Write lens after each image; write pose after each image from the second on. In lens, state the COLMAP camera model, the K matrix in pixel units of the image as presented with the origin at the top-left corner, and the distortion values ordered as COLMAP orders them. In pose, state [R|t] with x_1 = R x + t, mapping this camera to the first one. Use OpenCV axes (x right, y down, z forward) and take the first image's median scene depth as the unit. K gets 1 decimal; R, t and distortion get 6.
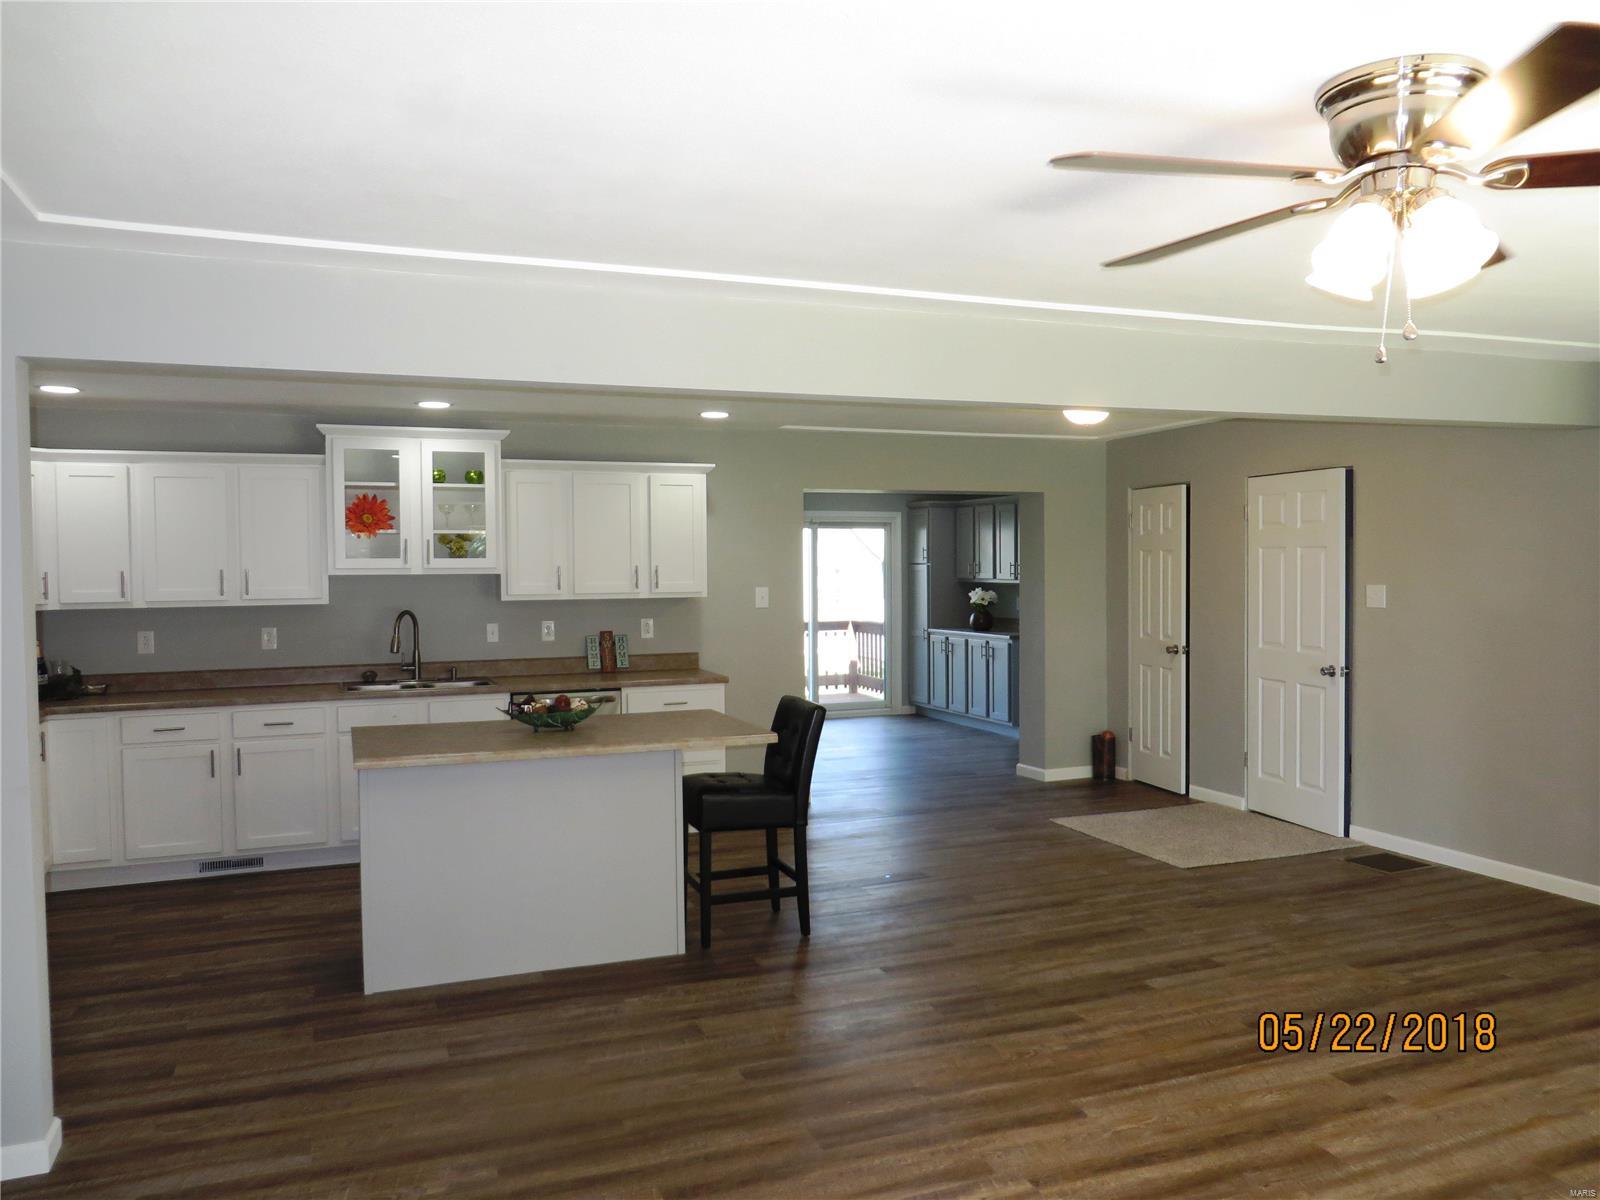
lens RADIAL K [[1198.9, 0, 825.4], [0, 1198.9, 609.1], [0, 0, 1]] dist [-0.027285, 0.015604]
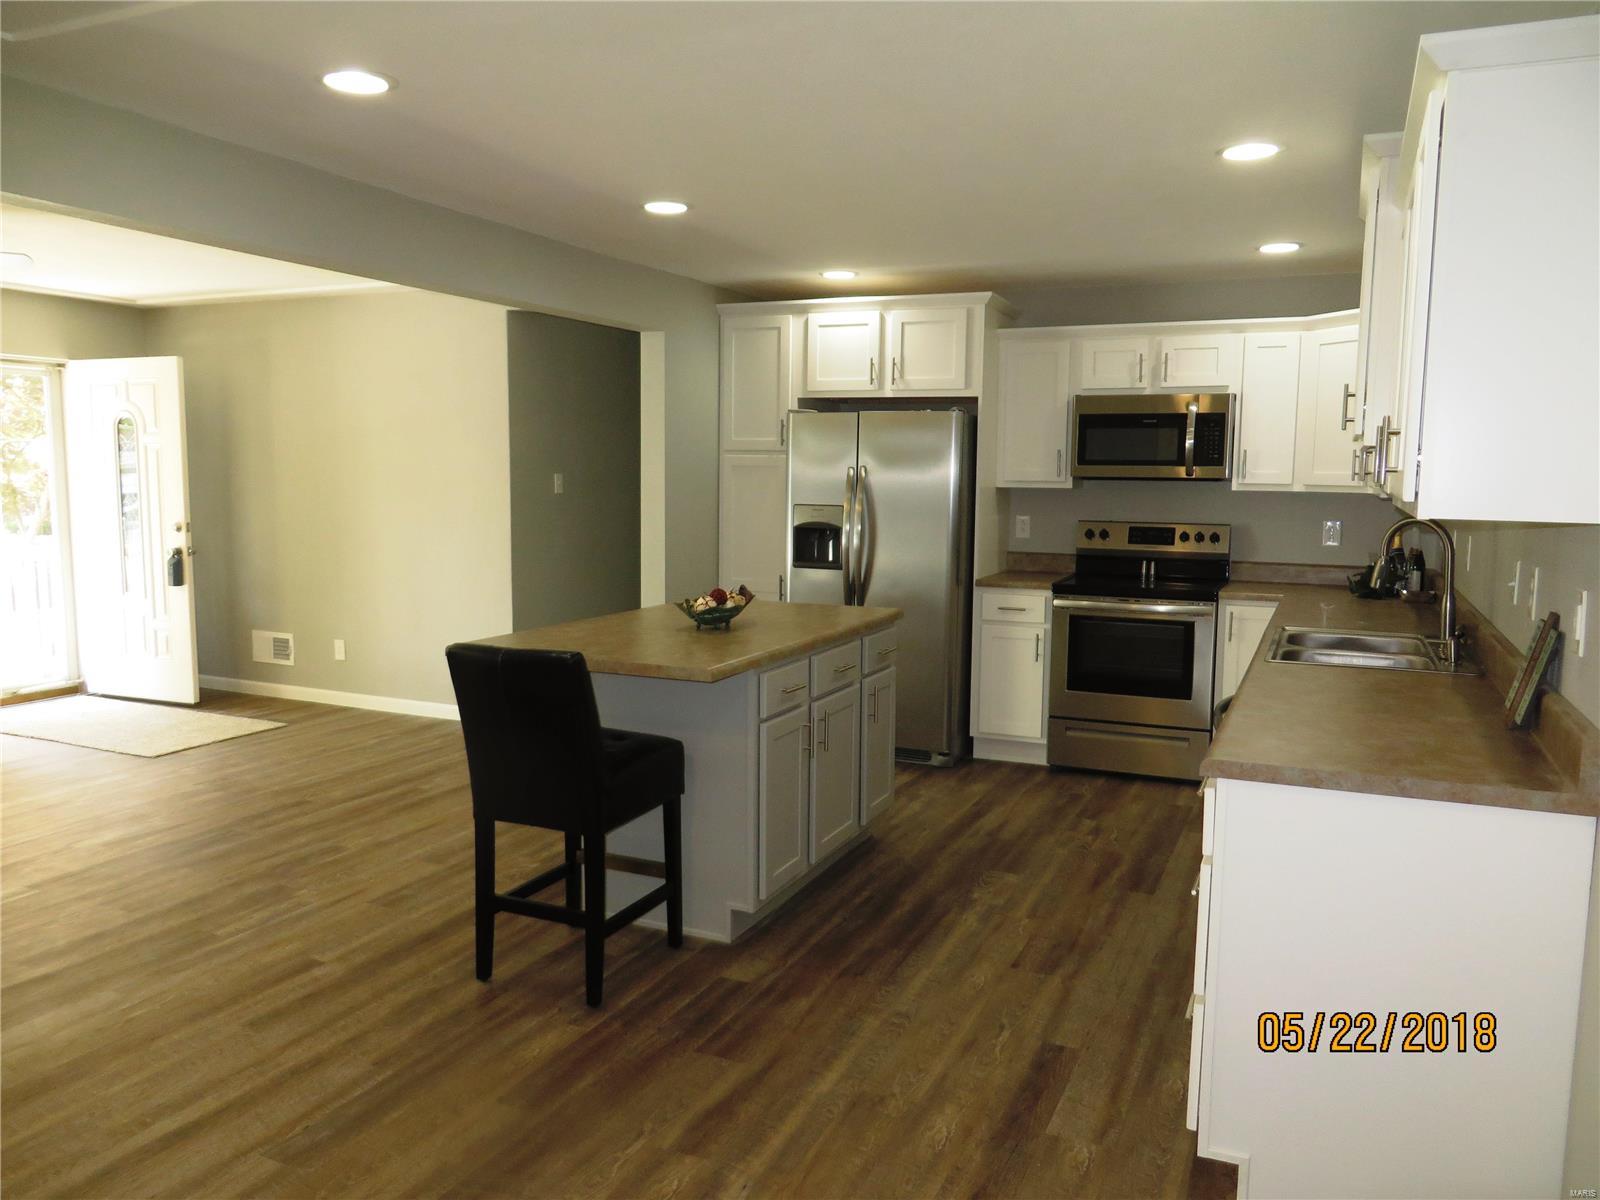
lens RADIAL K [[1198.9, 0, 814.5], [0, 1198.9, 599.1], [0, 0, 1]] dist [-0.027285, 0.015604]
pose [[-0.723583, 0.075181, -0.686130, 0.243776], [-0.031485, 0.989421, 0.141617, -0.033701], [0.689518, 0.124074, -0.713561, 1.309131]]
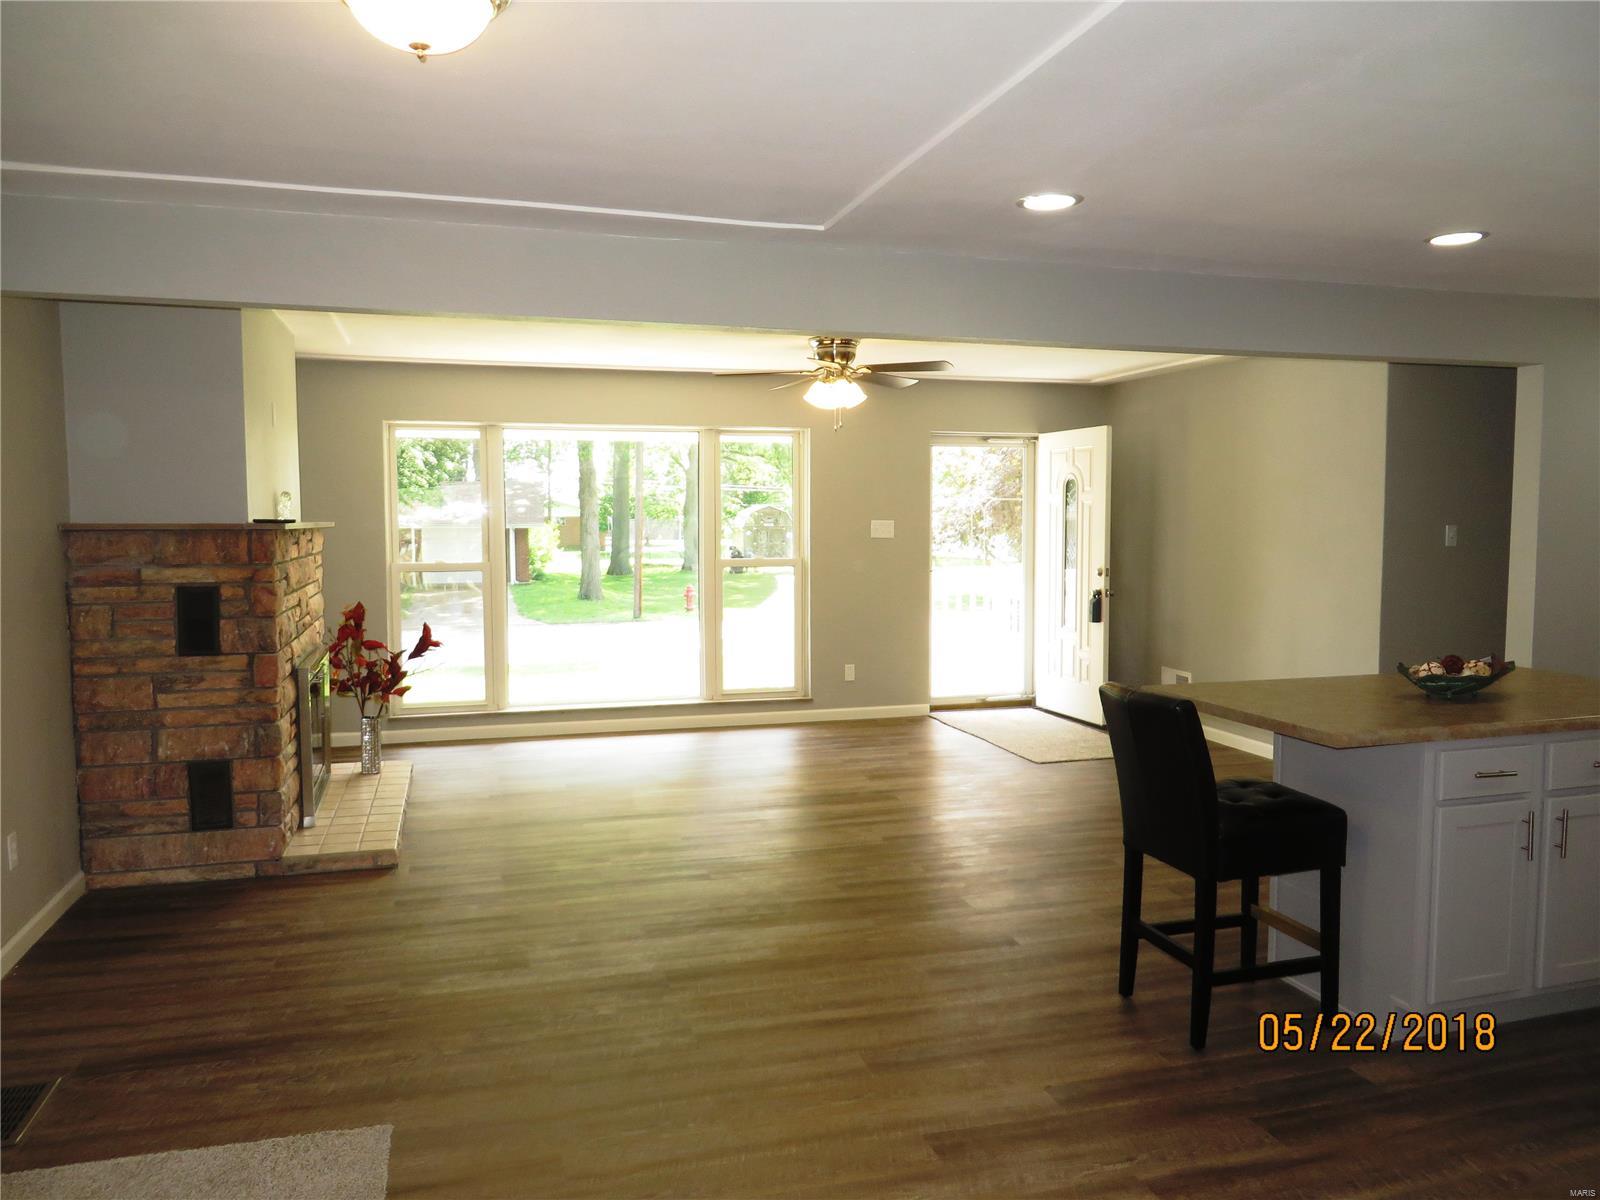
lens RADIAL K [[1198.9, 0, 803.8], [0, 1198.9, 592.3], [0, 0, 1]] dist [-0.027285, 0.015604]
pose [[-0.994320, 0.006158, 0.106255, 0.082213], [0.017235, 0.994464, 0.103651, -0.042116], [-0.105029, 0.104893, -0.988922, 1.418957]]
